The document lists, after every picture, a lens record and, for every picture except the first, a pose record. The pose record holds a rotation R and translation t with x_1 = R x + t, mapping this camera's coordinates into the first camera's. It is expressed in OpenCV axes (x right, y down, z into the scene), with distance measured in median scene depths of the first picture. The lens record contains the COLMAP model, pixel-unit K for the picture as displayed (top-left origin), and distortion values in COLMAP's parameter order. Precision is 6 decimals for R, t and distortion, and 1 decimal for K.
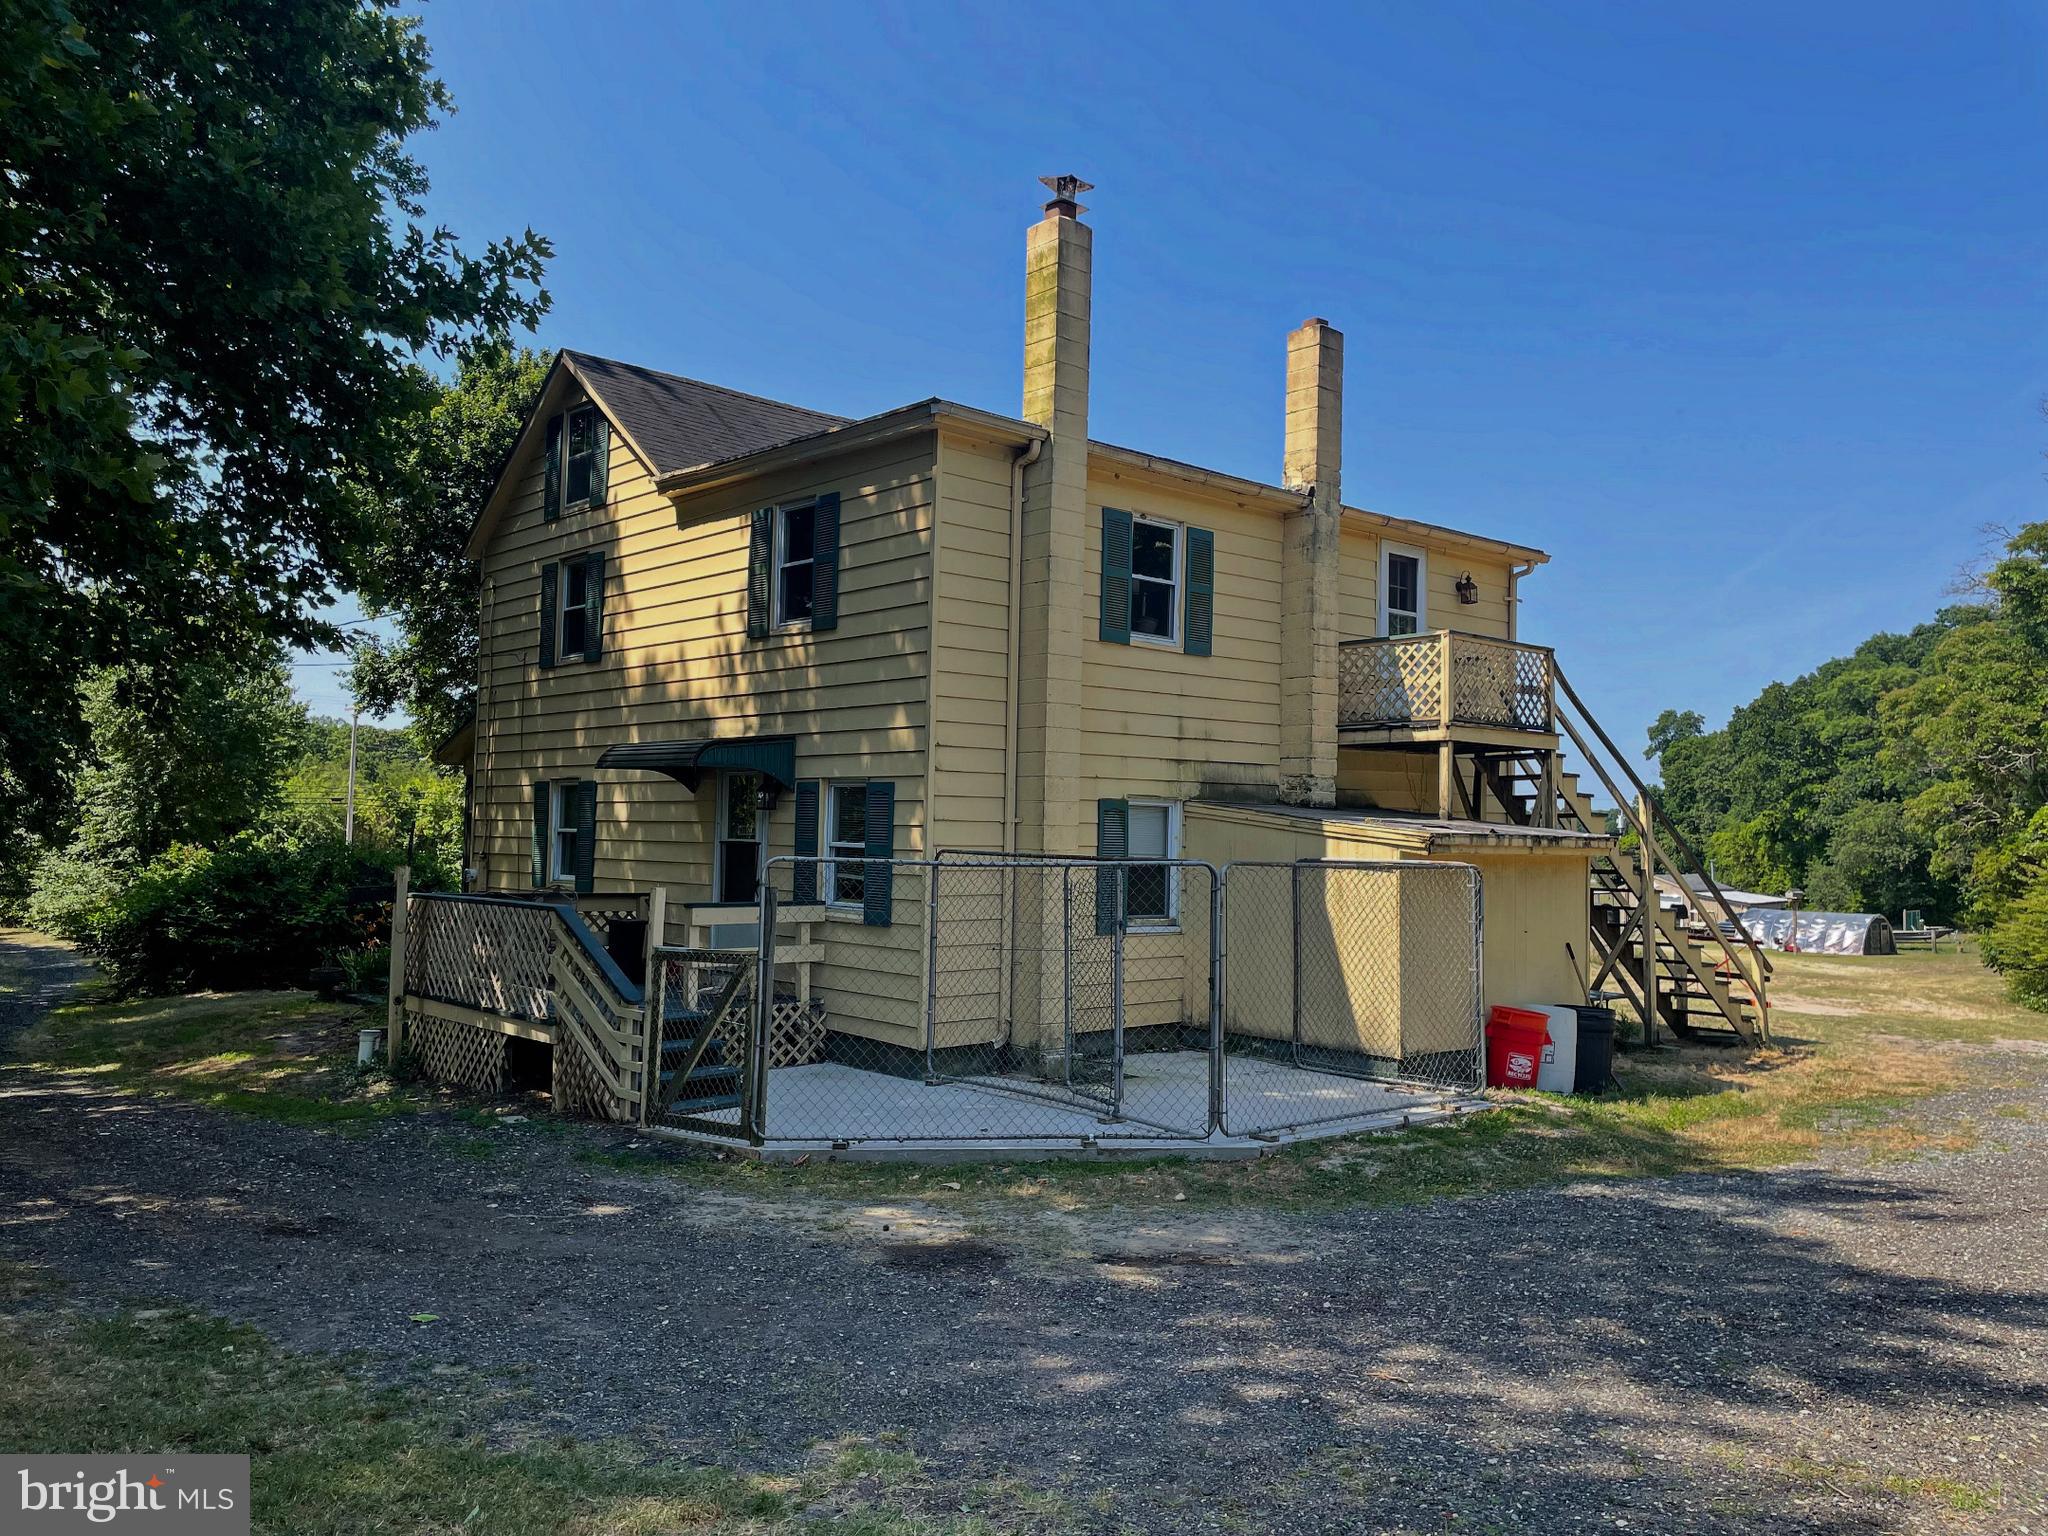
lens RADIAL K [[1557.9, 0, 1036.5], [0, 1557.9, 766.3], [0, 0, 1]] dist [0.067071, -0.068840]
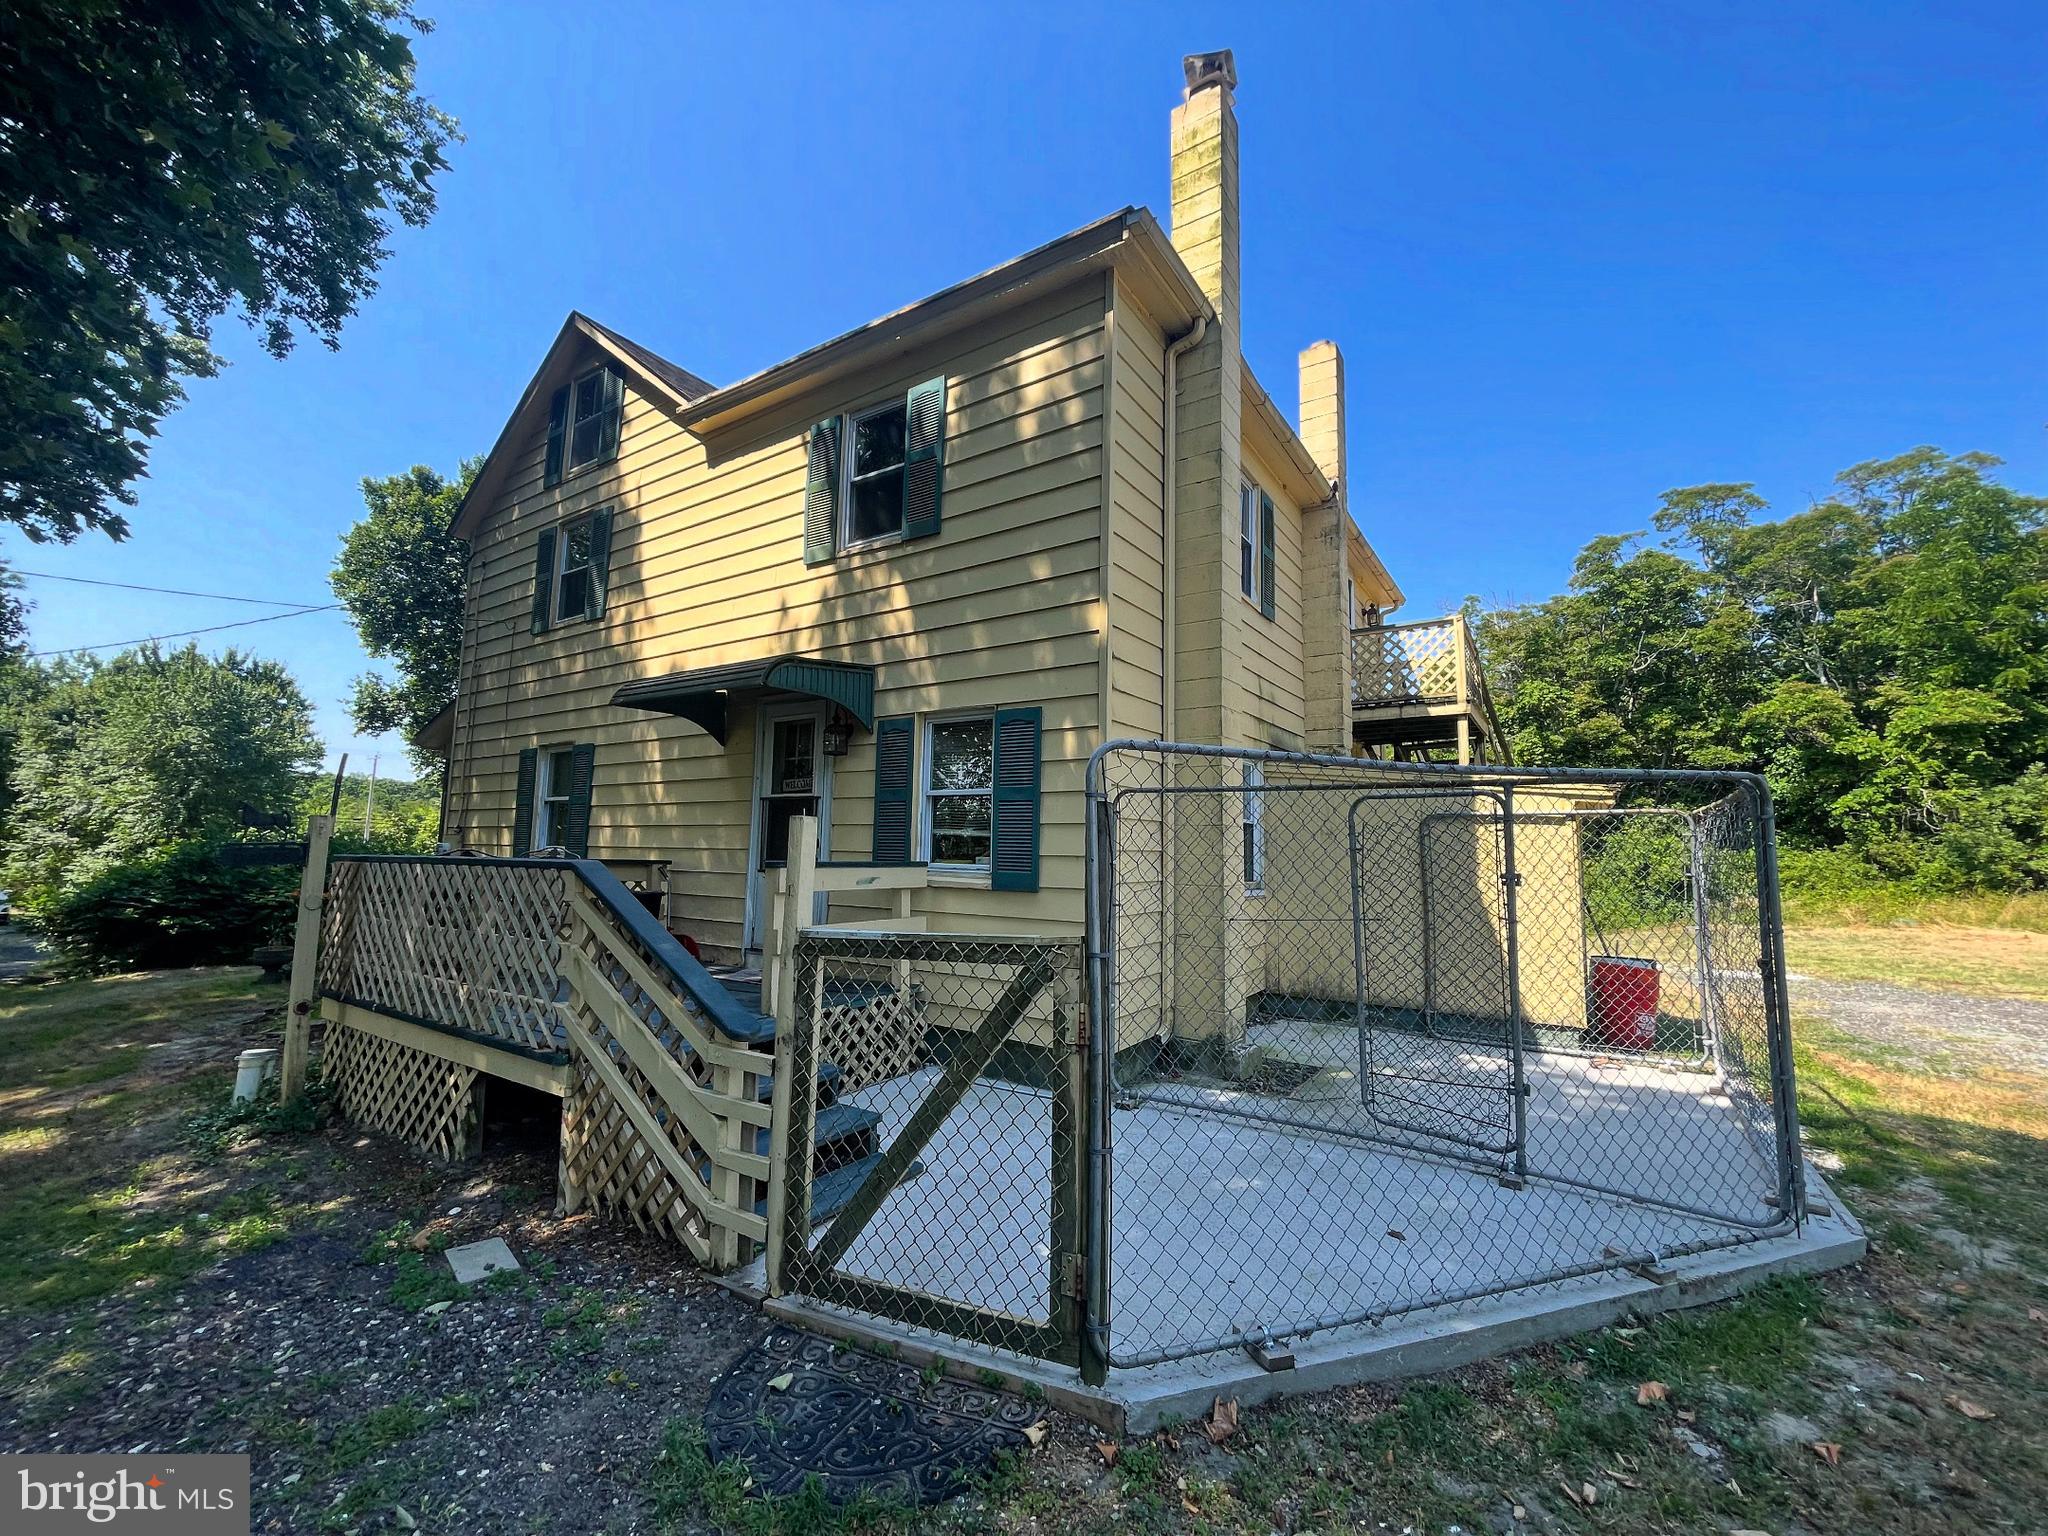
lens RADIAL K [[824.0, 0, 1021.7], [0, 824.0, 770.3], [0, 0, 1]] dist [-0.007193, 0.001886]
pose [[0.968433, 0.022693, 0.248241, -0.194703], [-0.009308, 0.998445, -0.054962, 0.062103], [-0.249102, 0.050916, 0.967138, 0.576687]]
